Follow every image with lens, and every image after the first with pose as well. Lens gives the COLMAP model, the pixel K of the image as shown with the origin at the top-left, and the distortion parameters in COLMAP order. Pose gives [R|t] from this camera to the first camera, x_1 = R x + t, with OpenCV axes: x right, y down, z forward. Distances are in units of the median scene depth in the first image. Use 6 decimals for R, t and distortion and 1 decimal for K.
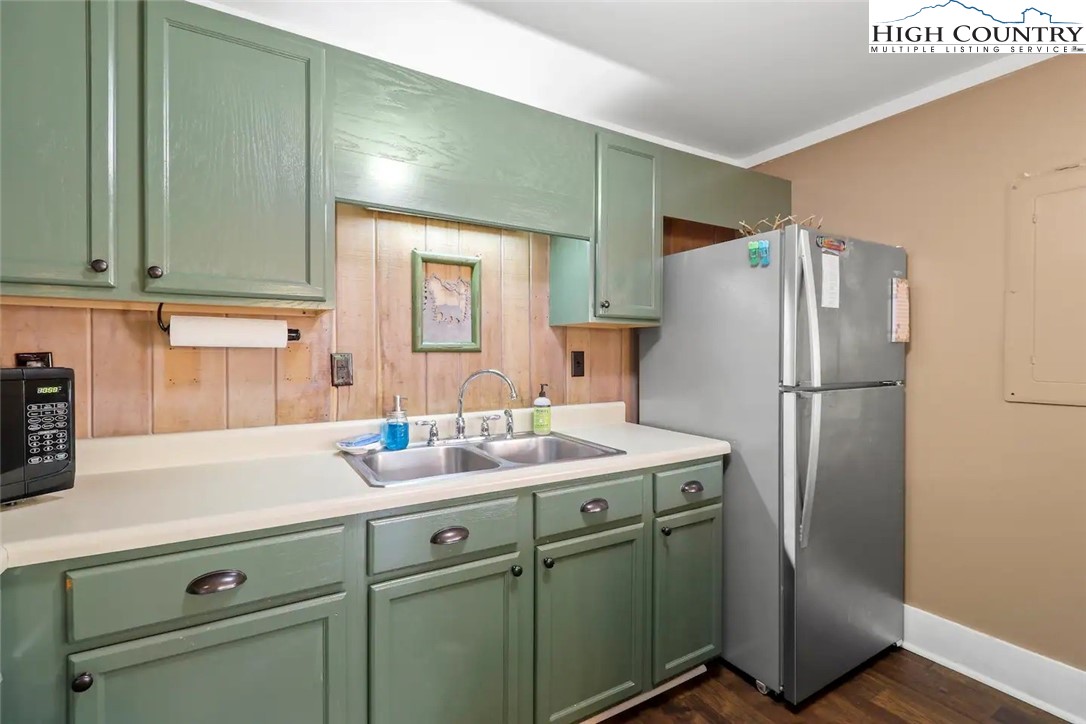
lens RADIAL K [[498.9, 0, 548.1], [0, 498.9, 361.7], [0, 0, 1]] dist [-0.001283, 0.000030]
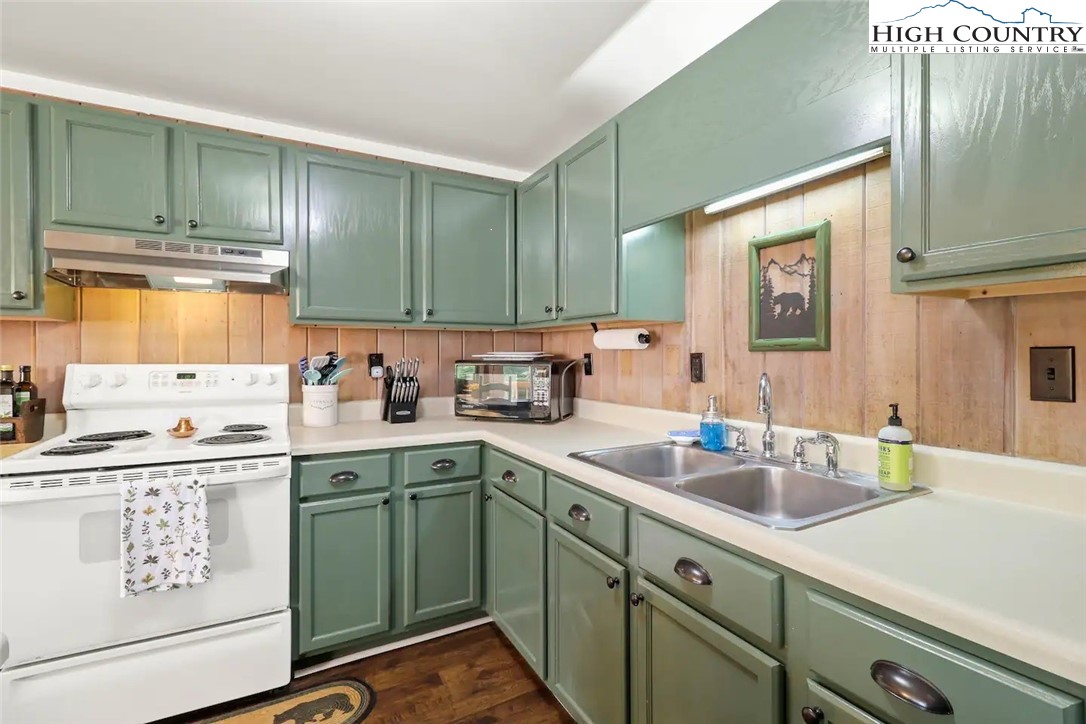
lens RADIAL K [[498.9, 0, 551.7], [0, 498.9, 355.9], [0, 0, 1]] dist [-0.001283, 0.000030]
pose [[-0.054611, 0.002169, -0.998505, 0.674675], [-0.011303, 0.999932, 0.002790, -0.009503], [0.998444, 0.011439, -0.054583, 0.705292]]
